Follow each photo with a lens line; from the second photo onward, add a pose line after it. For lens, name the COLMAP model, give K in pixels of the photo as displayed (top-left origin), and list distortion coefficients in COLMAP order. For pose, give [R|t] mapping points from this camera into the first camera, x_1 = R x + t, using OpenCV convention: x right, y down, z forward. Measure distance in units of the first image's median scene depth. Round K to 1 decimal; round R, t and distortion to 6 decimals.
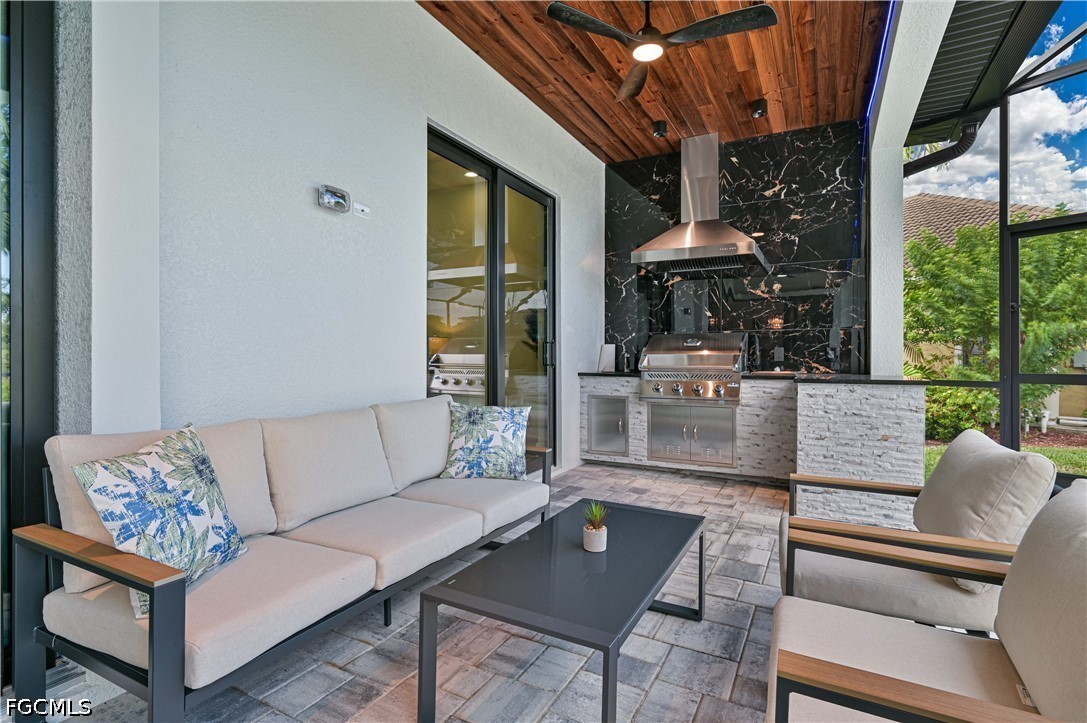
lens RADIAL K [[527.5, 0, 543.5], [0, 527.5, 361.5], [0, 0, 1]] dist [-0.000410, -0.000086]
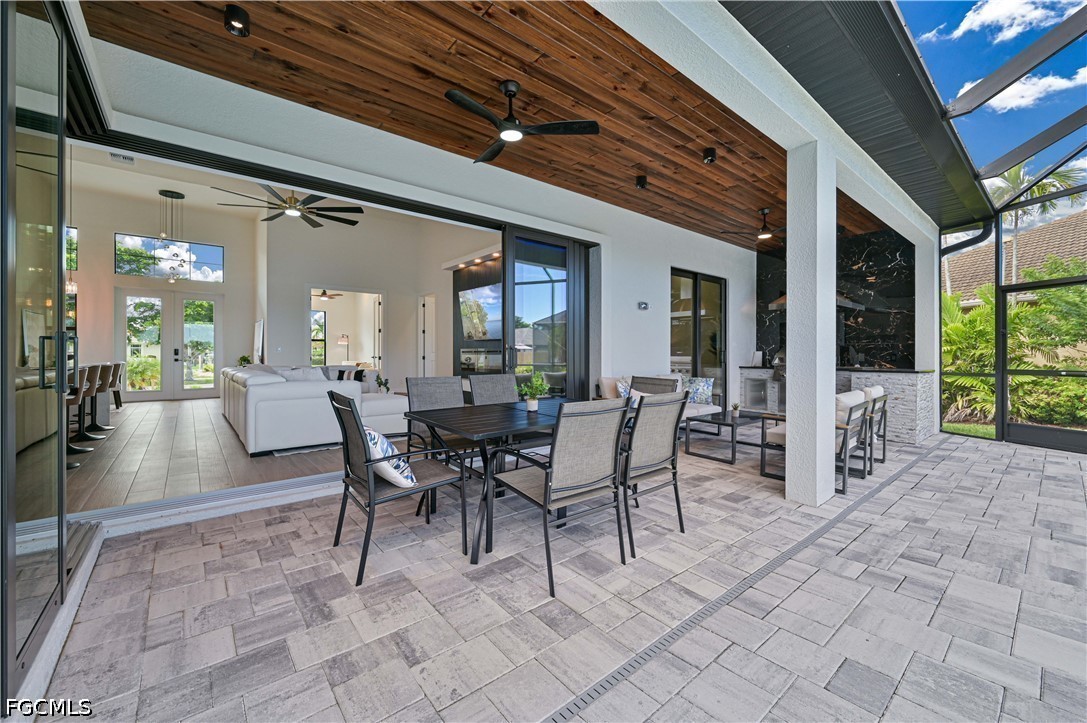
lens RADIAL K [[431.9, 0, 543.5], [0, 431.9, 361.5], [0, 0, 1]] dist [-0.011021, 0.000266]
pose [[0.924919, 0.007145, -0.380097, 0.003049], [-0.005148, 0.999967, 0.006270, -0.002933], [0.380129, -0.003842, 0.924926, -0.754785]]
